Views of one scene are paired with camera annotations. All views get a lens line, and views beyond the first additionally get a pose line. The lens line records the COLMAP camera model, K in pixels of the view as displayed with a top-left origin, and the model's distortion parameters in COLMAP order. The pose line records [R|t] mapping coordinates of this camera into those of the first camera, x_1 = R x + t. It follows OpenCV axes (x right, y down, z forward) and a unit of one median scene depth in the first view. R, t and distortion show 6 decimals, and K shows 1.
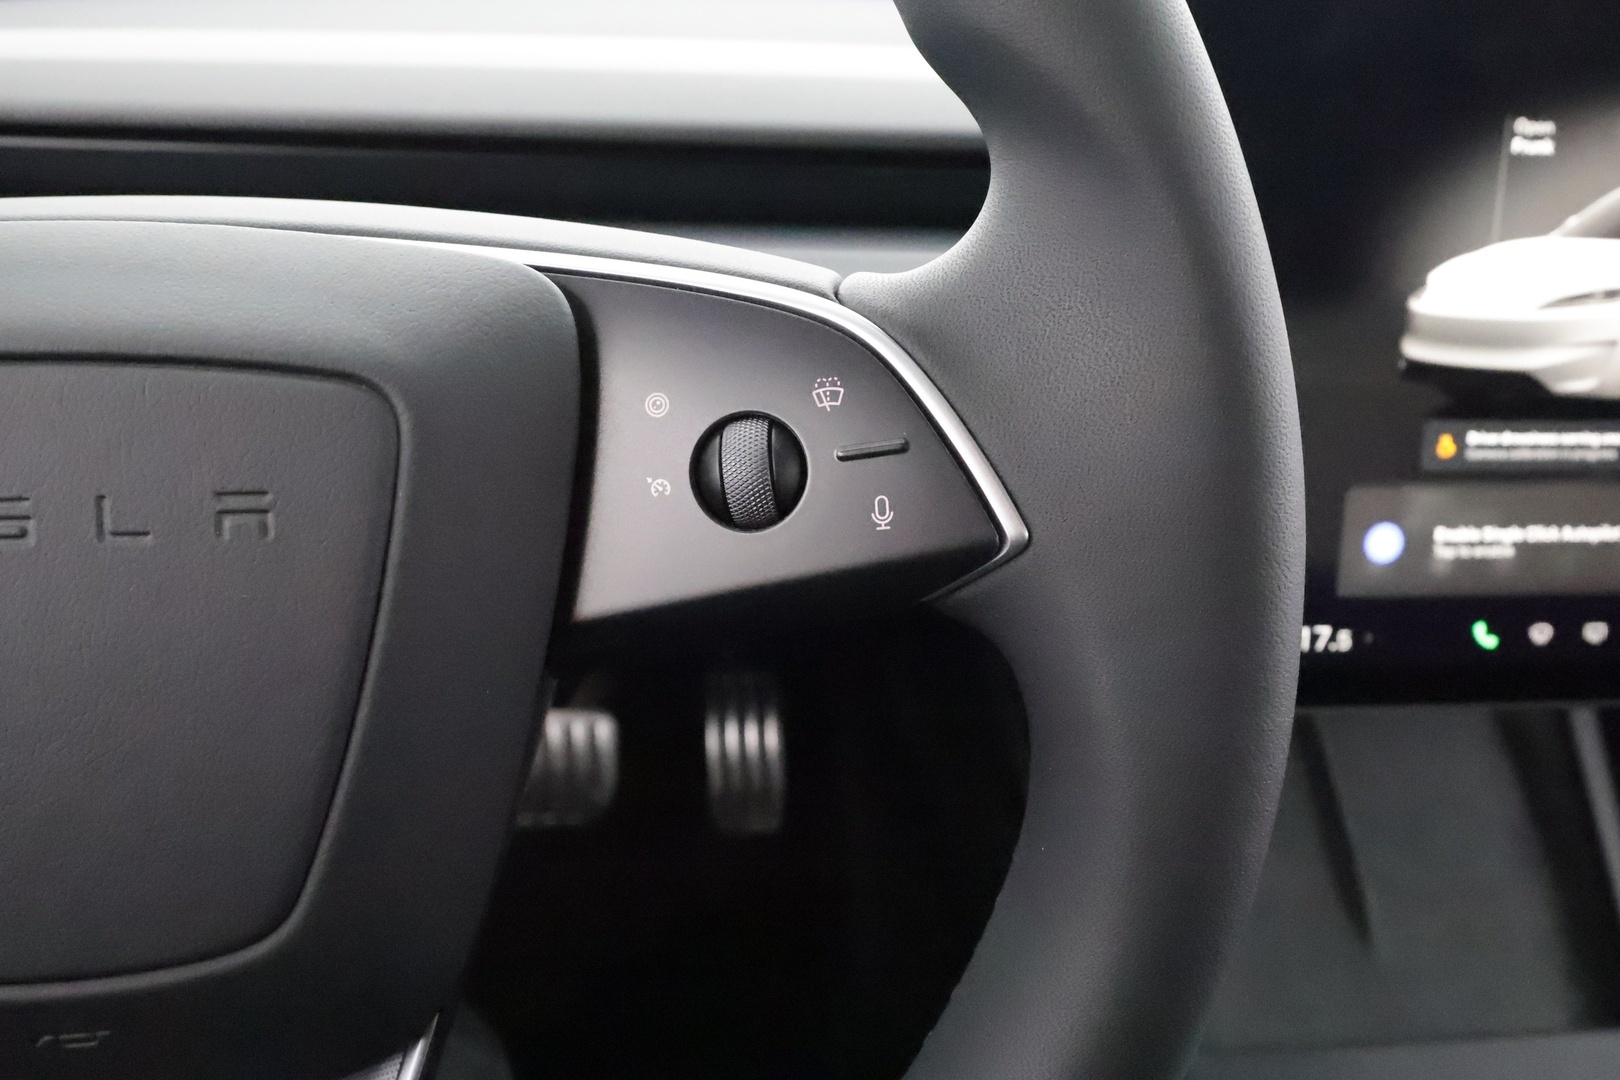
lens RADIAL K [[1237.8, 0, 818.0], [0, 1237.8, 533.6], [0, 0, 1]] dist [0.003127, 0.021199]
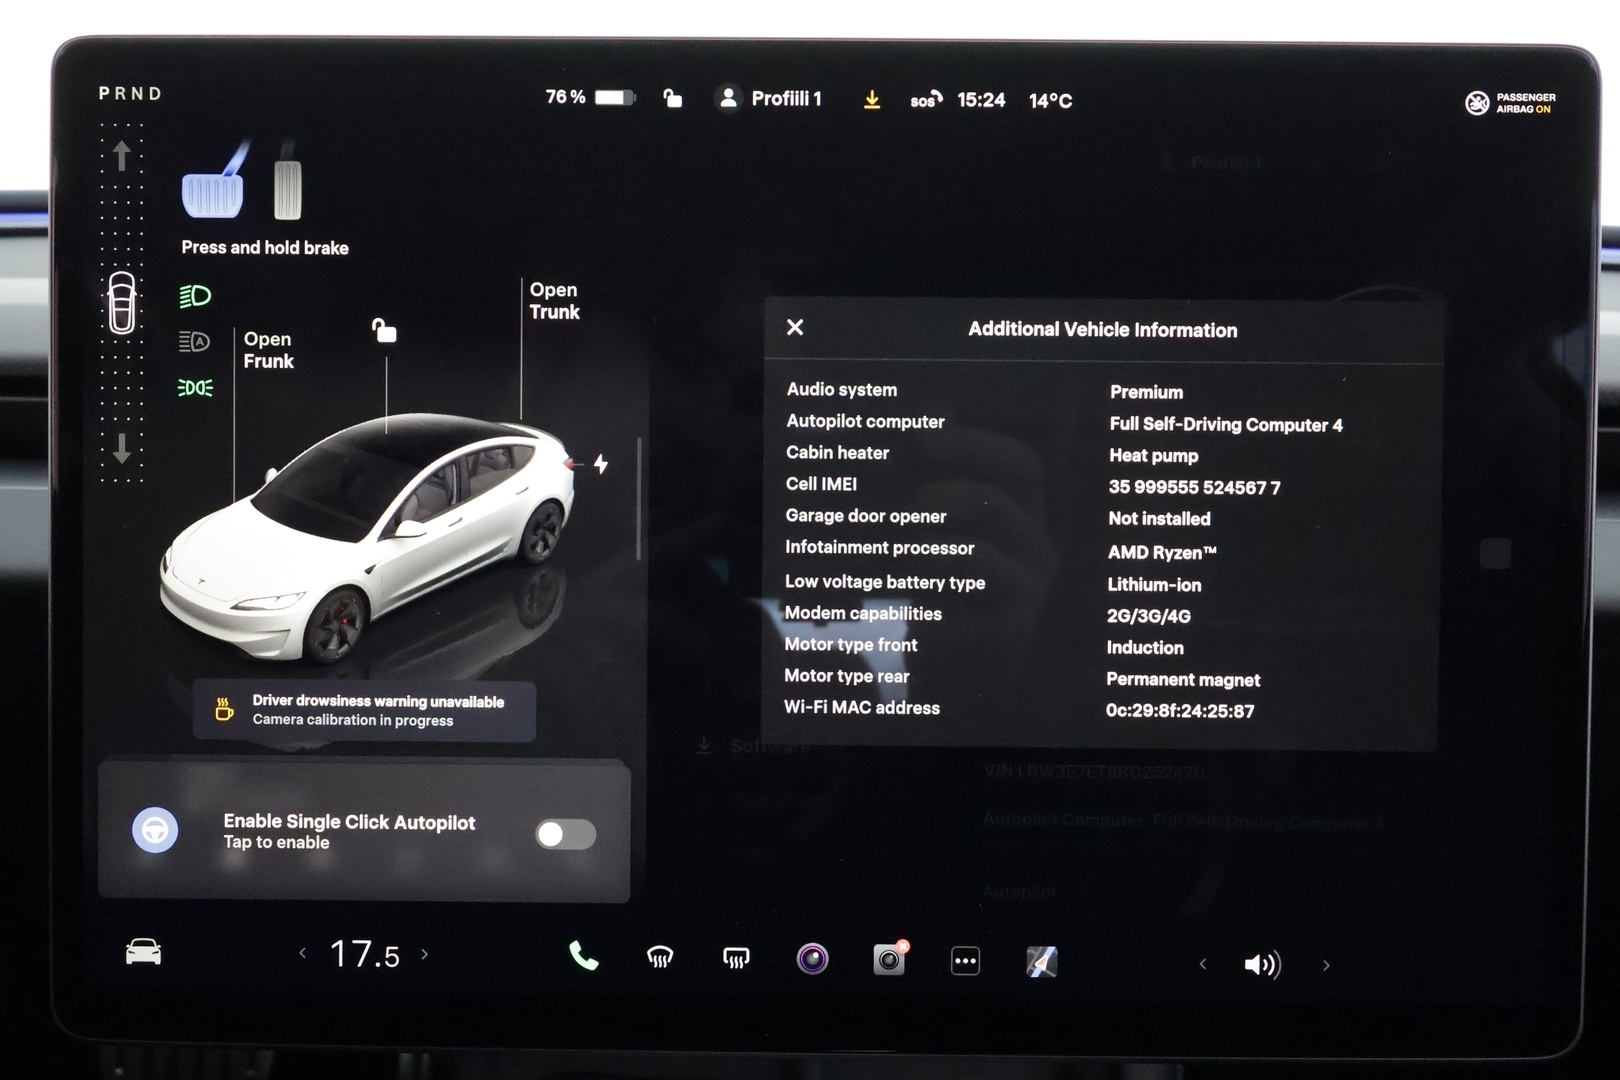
lens RADIAL K [[1372.7, 0, 801.5], [0, 1372.7, 554.3], [0, 0, 1]] dist [0.004138, 0.006634]
pose [[0.992097, -0.006437, -0.125310, 0.805300], [-0.018088, 0.980916, -0.193589, -0.001657], [0.124164, 0.194326, 0.973047, 0.126964]]
